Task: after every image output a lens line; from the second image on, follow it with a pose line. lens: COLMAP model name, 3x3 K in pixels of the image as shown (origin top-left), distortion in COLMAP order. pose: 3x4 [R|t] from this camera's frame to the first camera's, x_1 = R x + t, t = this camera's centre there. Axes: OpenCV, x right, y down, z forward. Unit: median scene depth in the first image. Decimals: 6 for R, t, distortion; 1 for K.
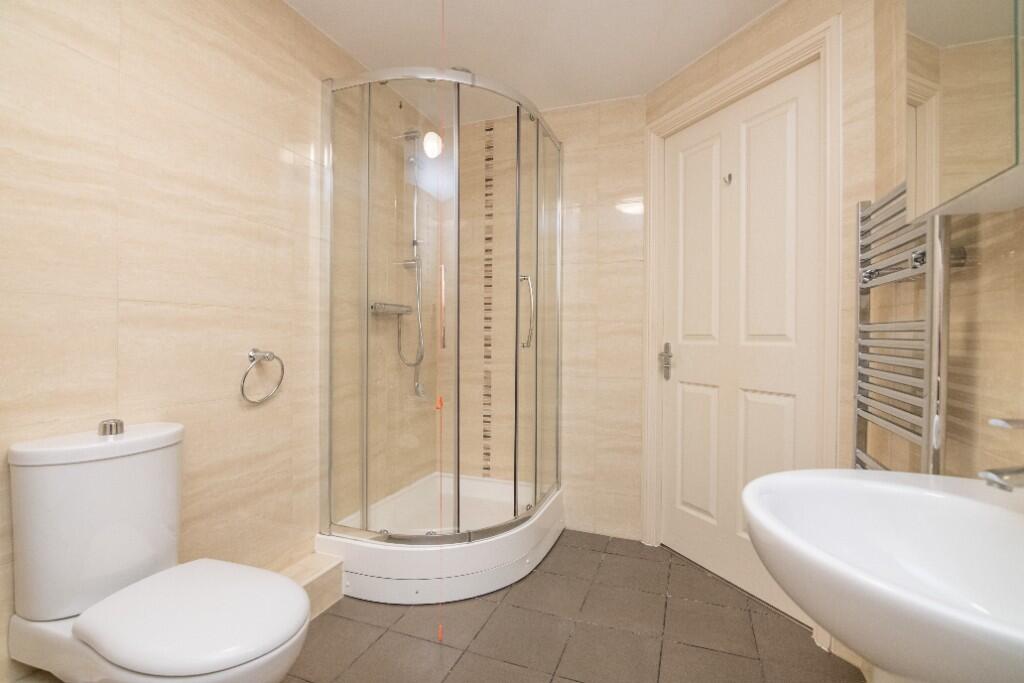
lens RADIAL K [[475.8, 0, 512.0], [0, 475.8, 341.5], [0, 0, 1]] dist [-0.011140, 0.000094]
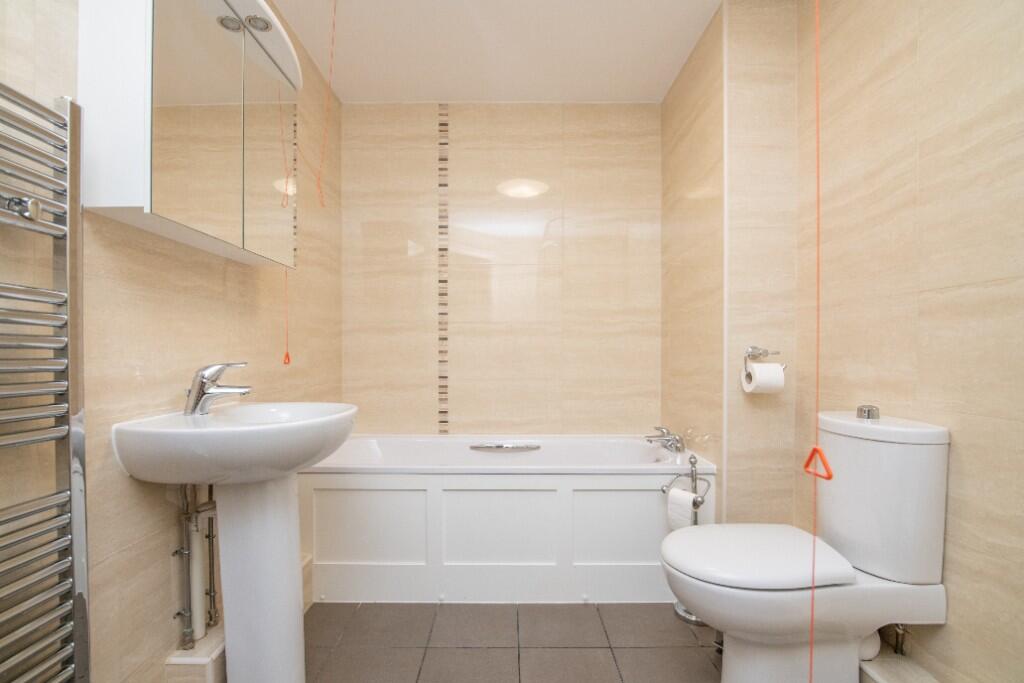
lens RADIAL K [[475.8, 0, 512.0], [0, 475.8, 341.5], [0, 0, 1]] dist [-0.011140, 0.000094]
pose [[-0.932523, -0.007870, -0.361026, 0.310914], [-0.004362, 0.999935, -0.010531, 0.028853], [0.361085, -0.008245, -0.932496, 1.613366]]
